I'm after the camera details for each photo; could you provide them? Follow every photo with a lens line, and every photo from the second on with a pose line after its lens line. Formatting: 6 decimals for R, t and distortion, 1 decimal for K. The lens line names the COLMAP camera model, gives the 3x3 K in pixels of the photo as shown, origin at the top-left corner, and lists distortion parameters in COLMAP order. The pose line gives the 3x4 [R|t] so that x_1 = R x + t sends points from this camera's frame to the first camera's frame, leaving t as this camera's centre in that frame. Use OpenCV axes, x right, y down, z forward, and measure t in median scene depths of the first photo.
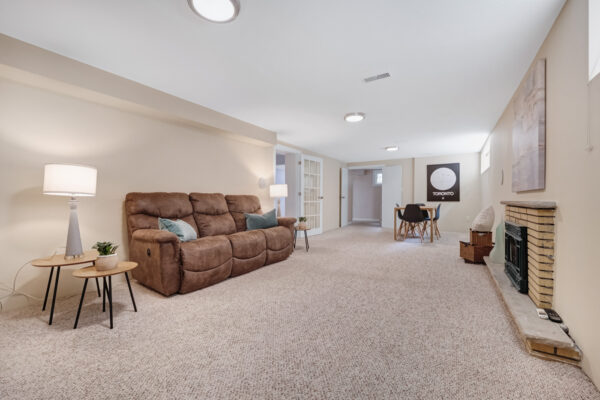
lens RADIAL K [[249.5, 0, 296.7], [0, 249.5, 195.6], [0, 0, 1]] dist [-0.002719, -0.000218]
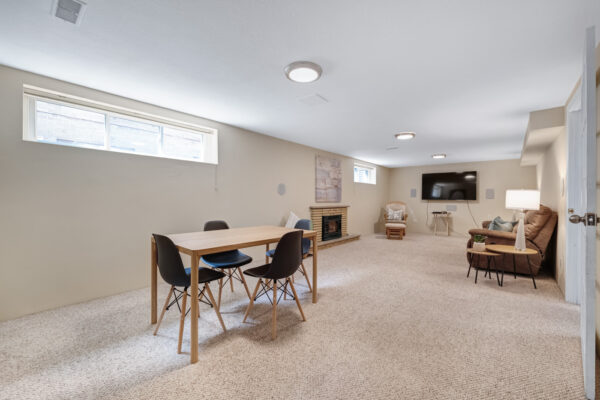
lens RADIAL K [[250.3, 0, 304.3], [0, 250.3, 200.0], [0, 0, 1]] dist [-0.002936, -0.000395]
pose [[-0.992031, -0.010998, 0.125516, 0.582402], [-0.012163, 0.999890, -0.008522, -0.007636], [-0.125409, -0.009980, -0.992055, 2.385639]]
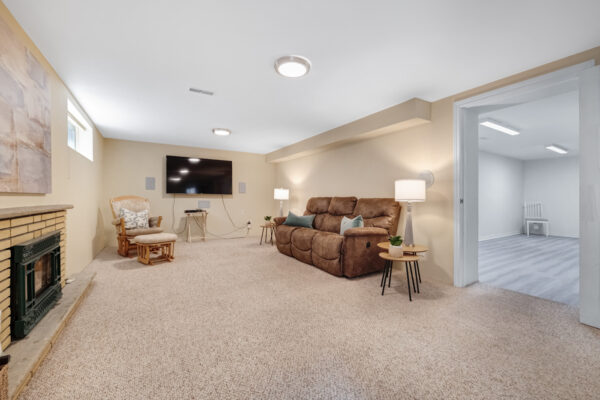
lens RADIAL K [[250.3, 0, 304.3], [0, 250.3, 200.0], [0, 0, 1]] dist [-0.002936, -0.000395]
pose [[-0.436547, 0.000847, -0.899681, 0.827536], [0.005452, 0.999984, -0.001705, 0.005034], [0.899665, -0.005650, -0.436544, 1.401944]]
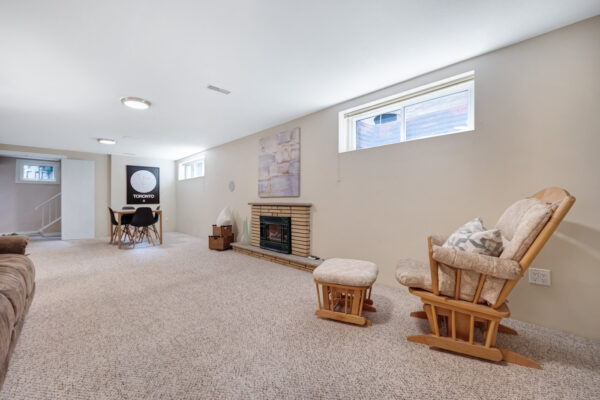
lens RADIAL K [[250.3, 0, 304.3], [0, 250.3, 200.0], [0, 0, 1]] dist [-0.002936, -0.000395]
pose [[0.231134, -0.000301, 0.972922, -0.487889], [-0.007852, 0.999967, 0.002175, -0.000349], [-0.972890, -0.008142, 0.231124, 0.287592]]
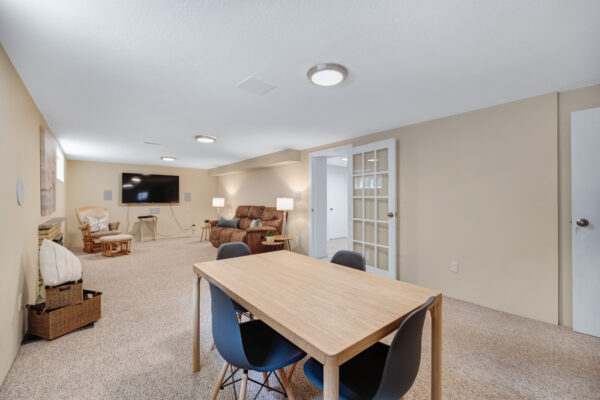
lens RADIAL K [[250.3, 0, 304.3], [0, 250.3, 200.0], [0, 0, 1]] dist [-0.002936, -0.000395]
pose [[-0.297105, 0.003624, -0.954838, 1.242293], [0.014291, 0.999898, -0.000652, -0.047754], [0.954738, -0.013840, -0.297127, 1.890131]]
